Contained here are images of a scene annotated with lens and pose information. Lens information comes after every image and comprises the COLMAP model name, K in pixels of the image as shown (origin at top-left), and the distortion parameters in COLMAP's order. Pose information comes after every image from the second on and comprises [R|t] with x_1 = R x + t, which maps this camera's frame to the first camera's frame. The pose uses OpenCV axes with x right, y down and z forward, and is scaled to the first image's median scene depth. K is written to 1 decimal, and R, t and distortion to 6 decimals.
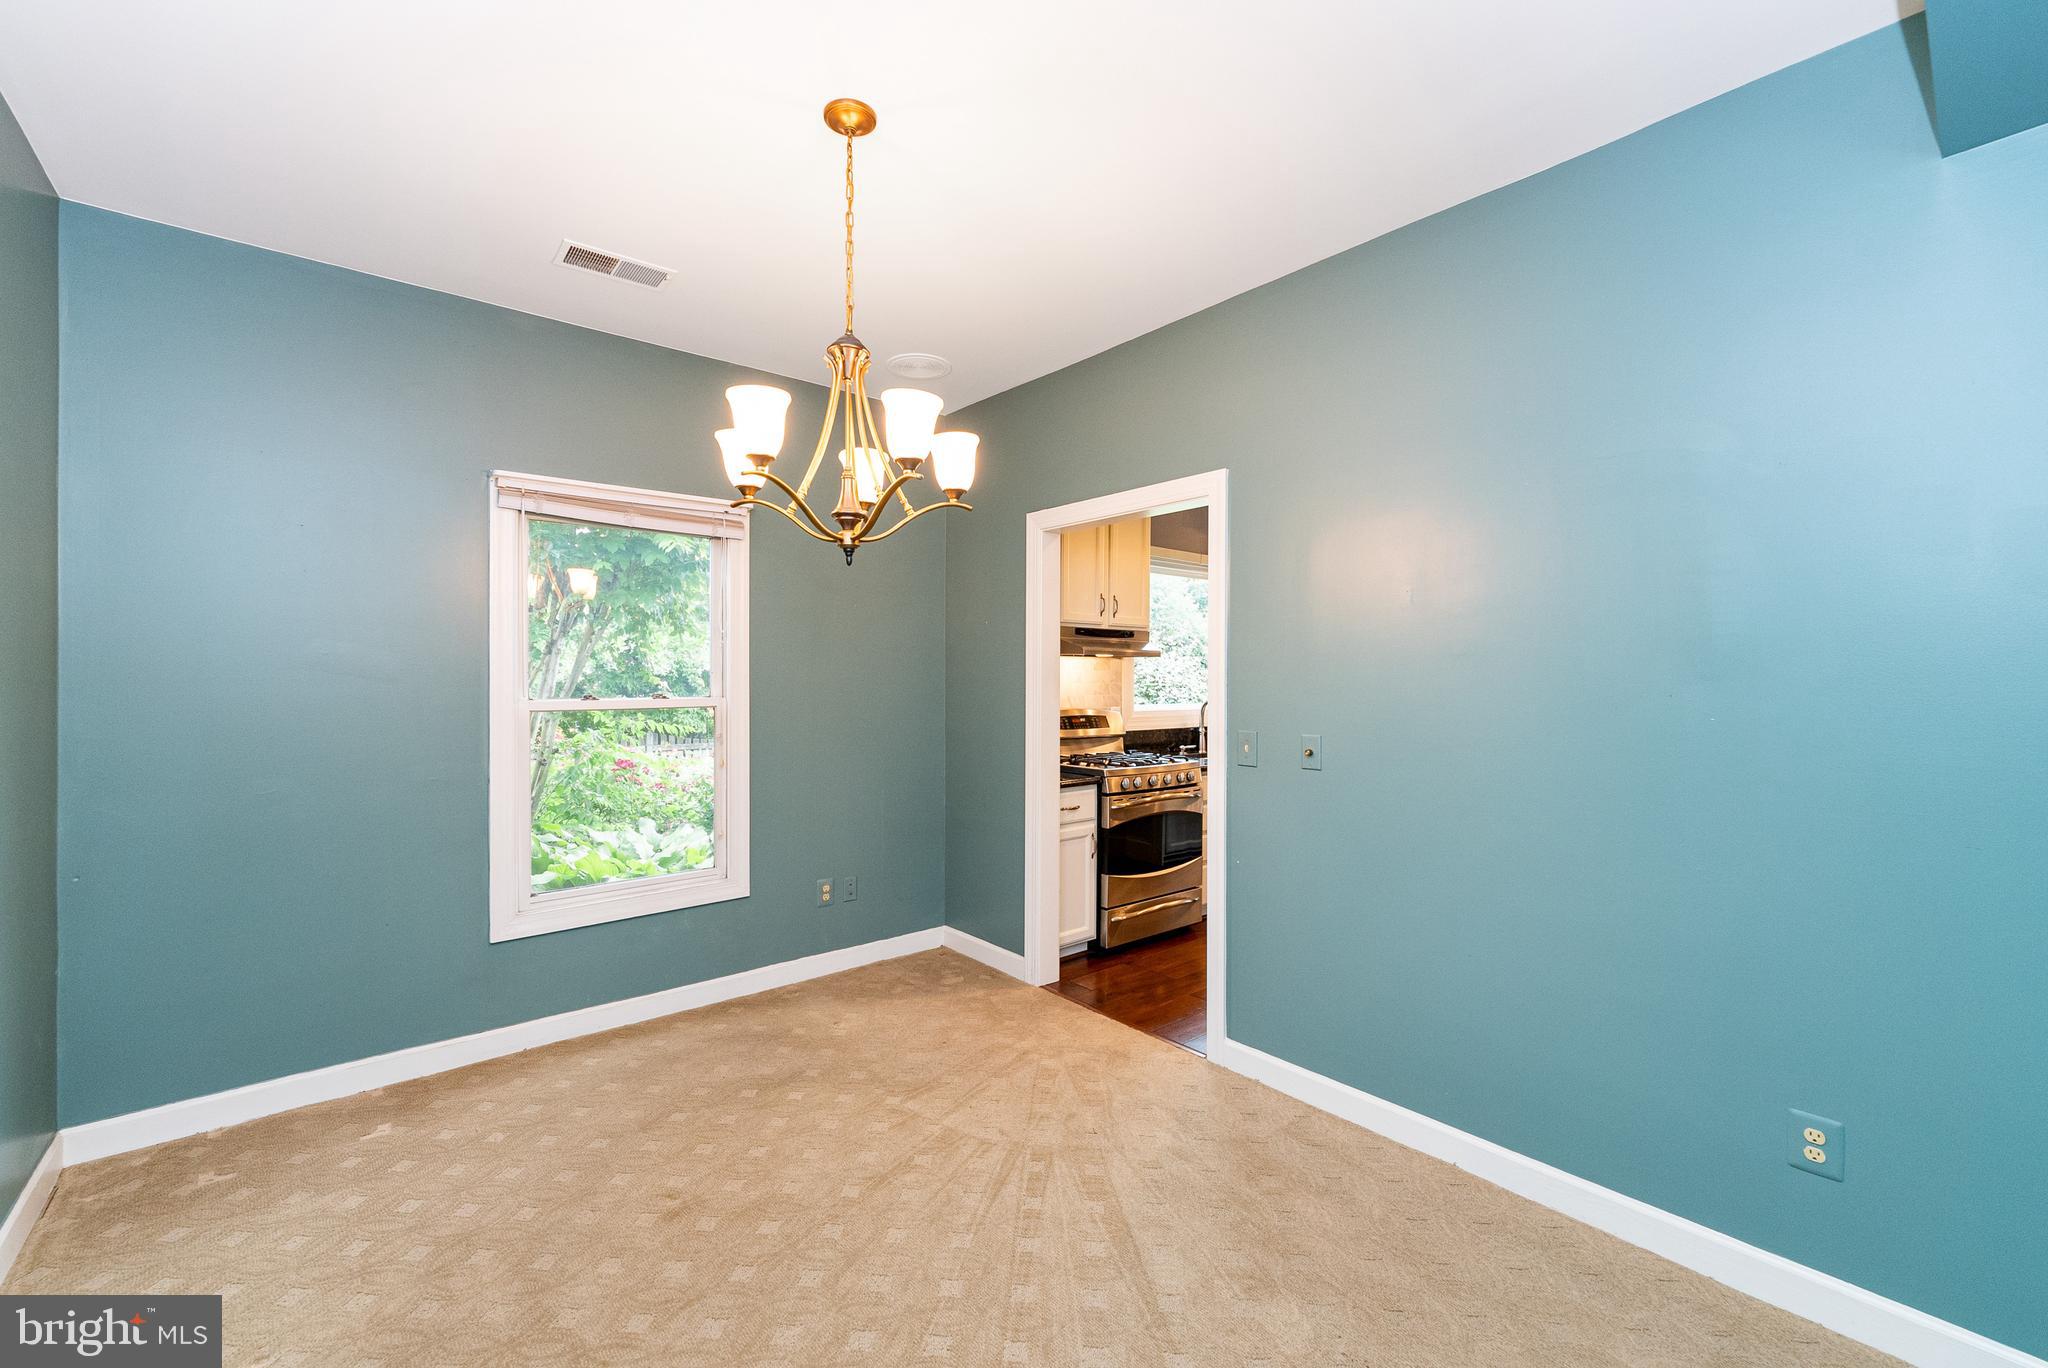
lens RADIAL K [[809.2, 0, 1097.4], [0, 809.2, 680.4], [0, 0, 1]] dist [-0.000835, -0.000043]
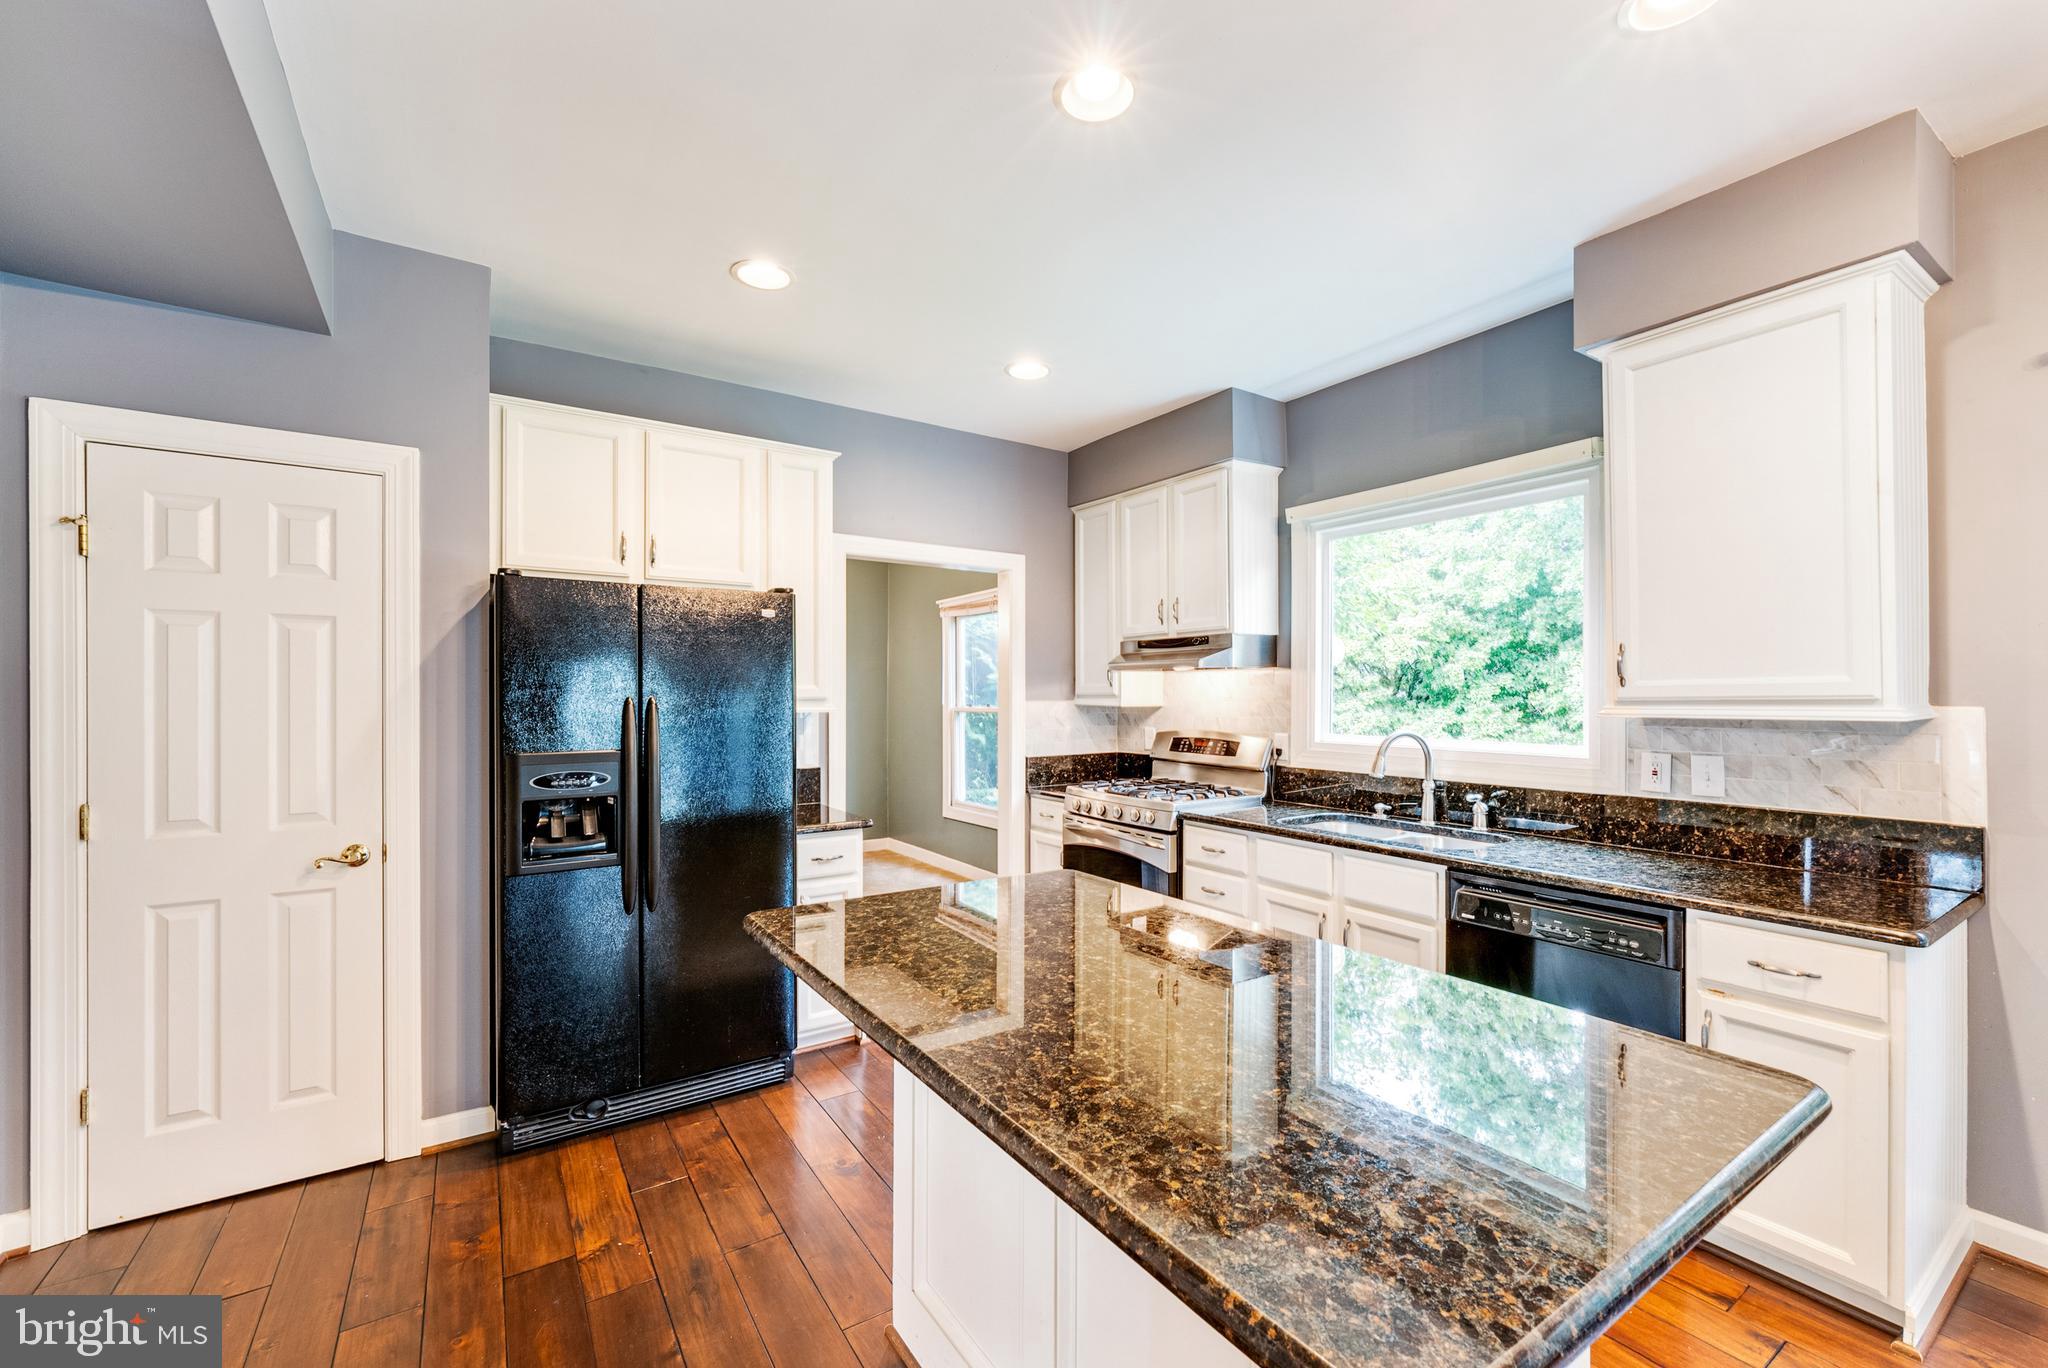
lens RADIAL K [[833.8, 0, 1021.7], [0, 833.8, 697.8], [0, 0, 1]] dist [-0.000201, -0.000234]
pose [[-0.173361, 0.002310, -0.984856, 0.905136], [-0.002875, 0.999992, 0.002852, -0.002011], [0.984854, 0.003326, -0.173353, 0.987789]]
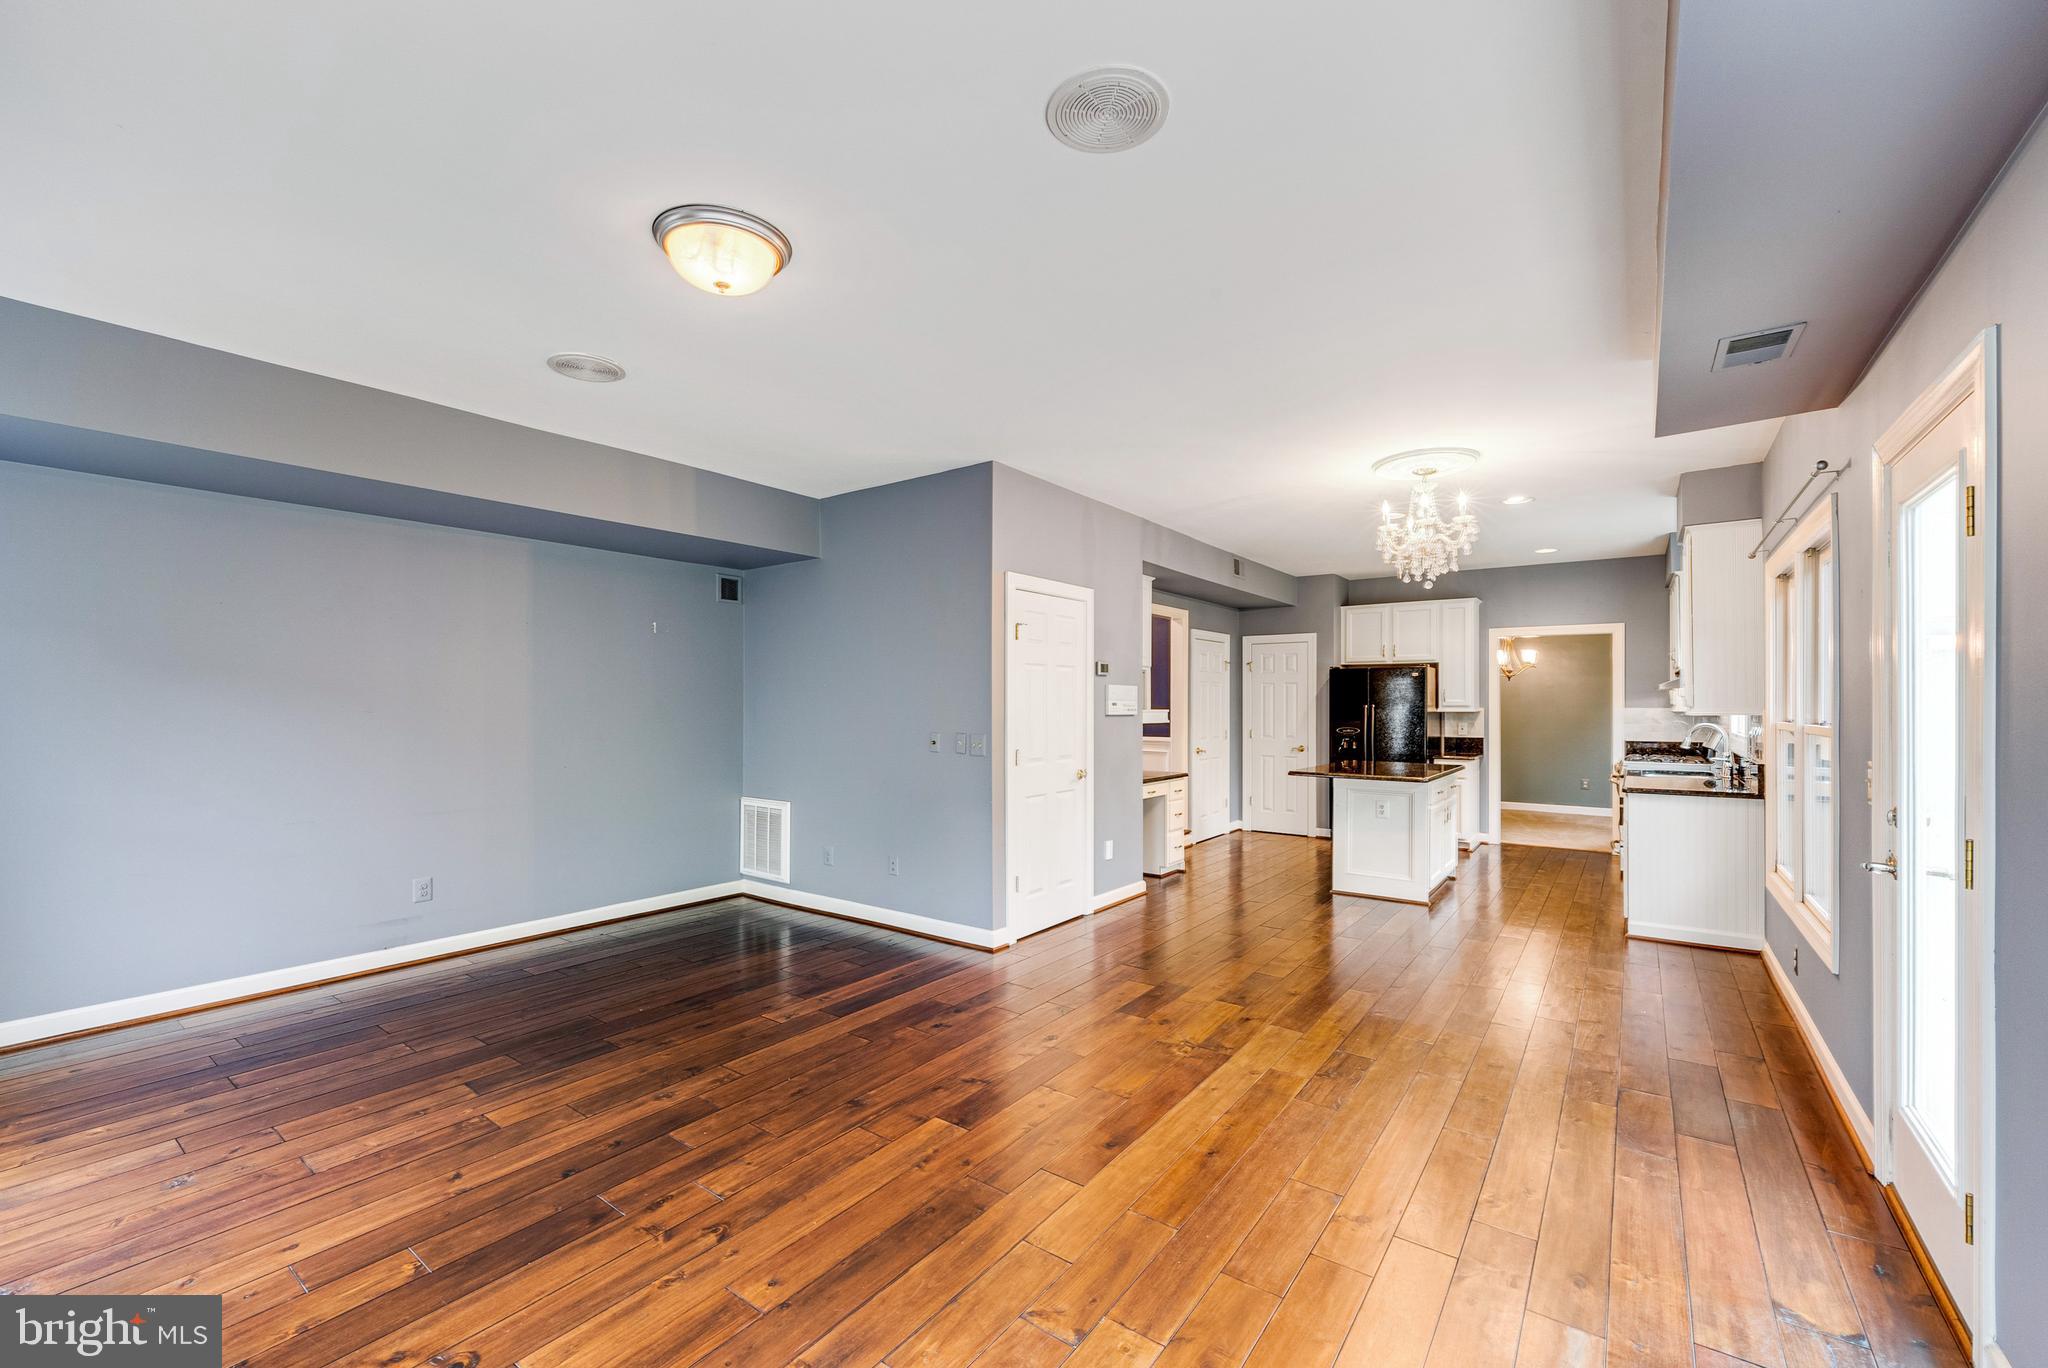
lens RADIAL K [[837.3, 0, 1014.3], [0, 837.3, 699.9], [0, 0, 1]] dist [-0.001457, -0.000194]
pose [[-0.985778, -0.002708, -0.168031, 1.427098], [-0.002753, 0.999996, 0.000038, -0.008814], [0.168030, 0.000500, -0.985782, 2.259803]]
